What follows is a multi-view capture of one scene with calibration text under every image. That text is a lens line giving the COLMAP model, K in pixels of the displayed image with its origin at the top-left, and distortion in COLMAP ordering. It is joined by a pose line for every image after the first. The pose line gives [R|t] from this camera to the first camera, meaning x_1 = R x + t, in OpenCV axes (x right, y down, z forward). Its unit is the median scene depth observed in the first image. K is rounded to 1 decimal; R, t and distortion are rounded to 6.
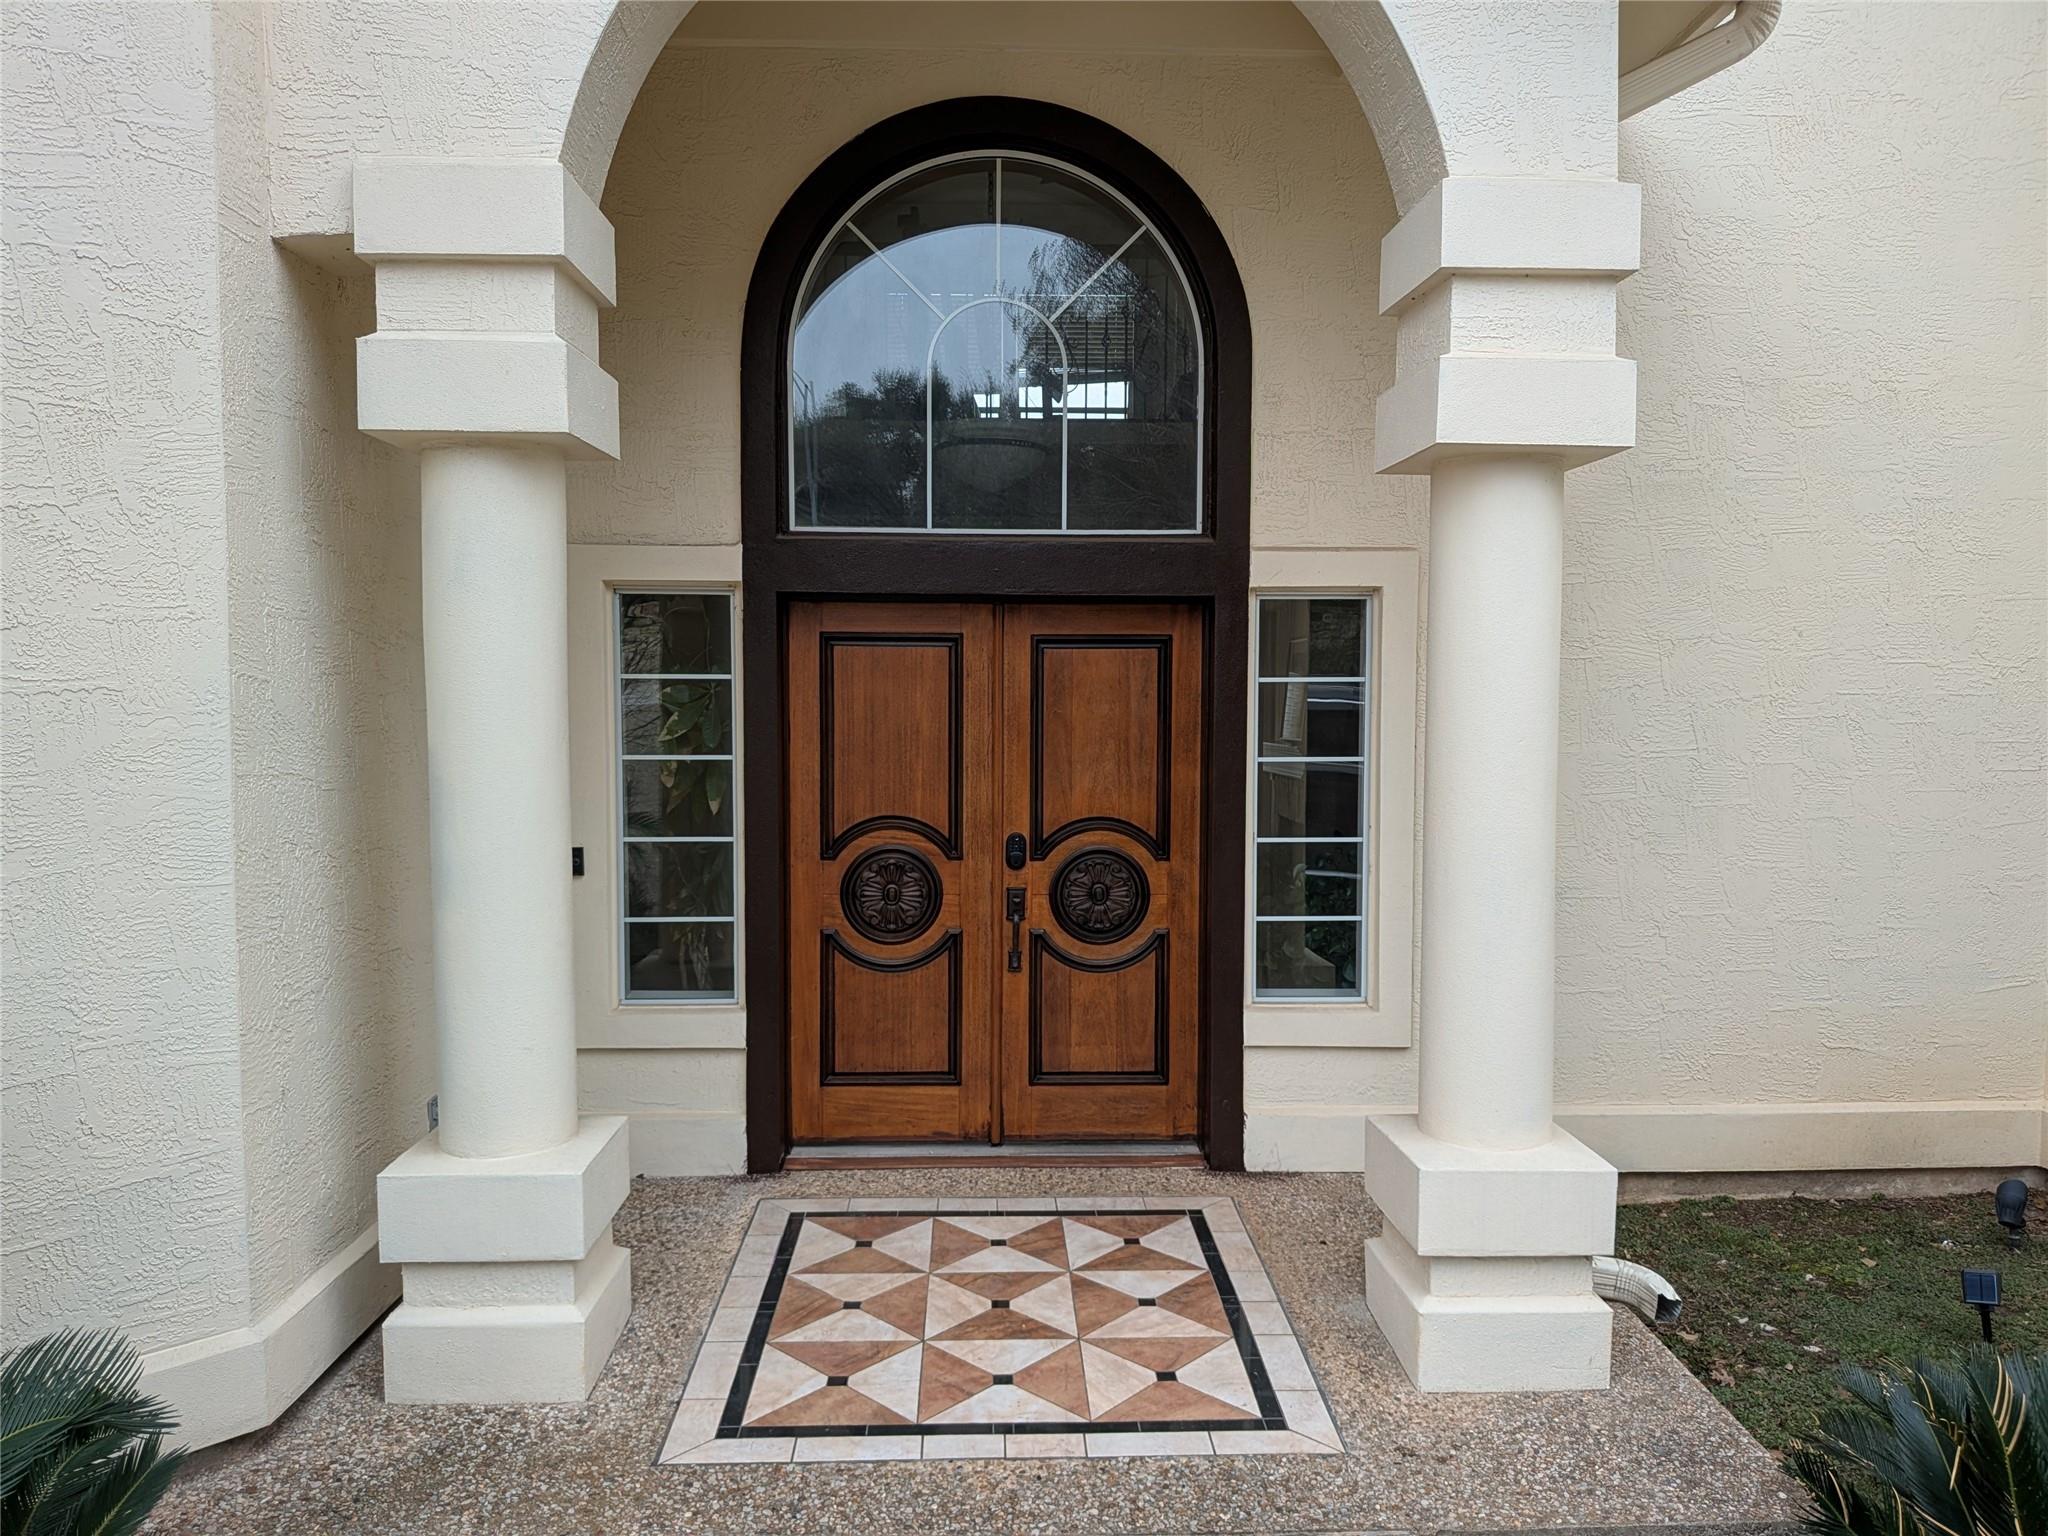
lens RADIAL K [[1437.6, 0, 1028.4], [0, 1437.6, 801.1], [0, 0, 1]] dist [0.047192, 0.000537]
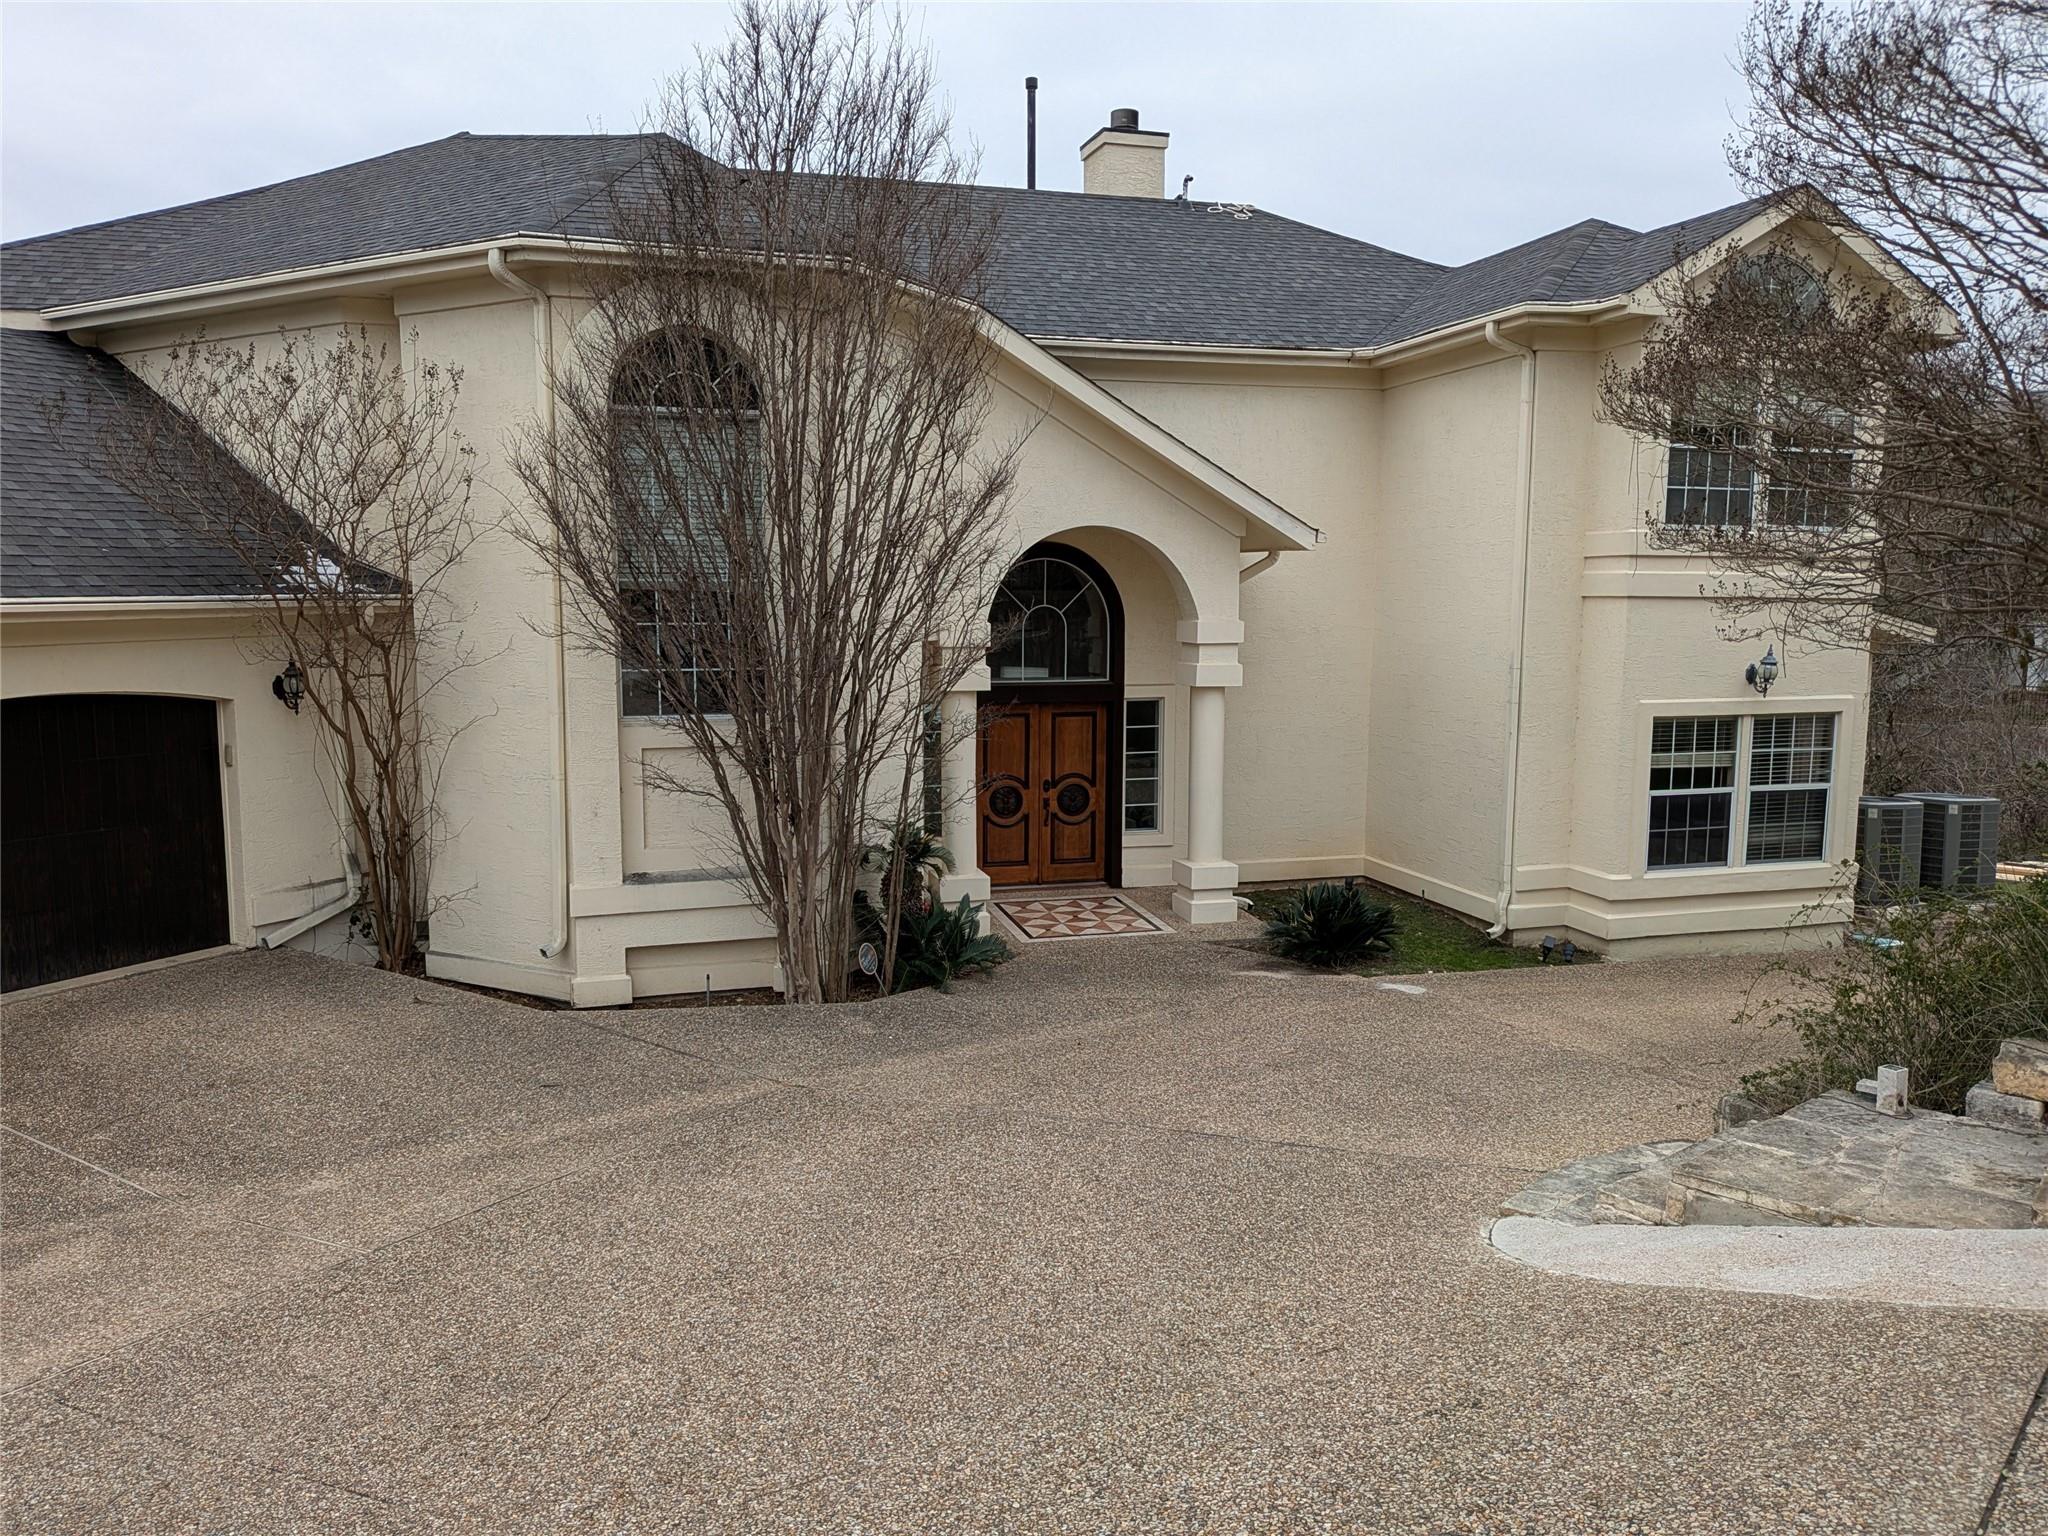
lens RADIAL K [[1444.2, 0, 977.0], [0, 1444.2, 765.9], [0, 0, 1]] dist [0.088039, -0.163016]
pose [[0.974243, -0.028449, 0.223698, -0.820585], [0.016455, 0.998334, 0.055303, -0.174054], [-0.224899, -0.050198, 0.973088, -1.878645]]
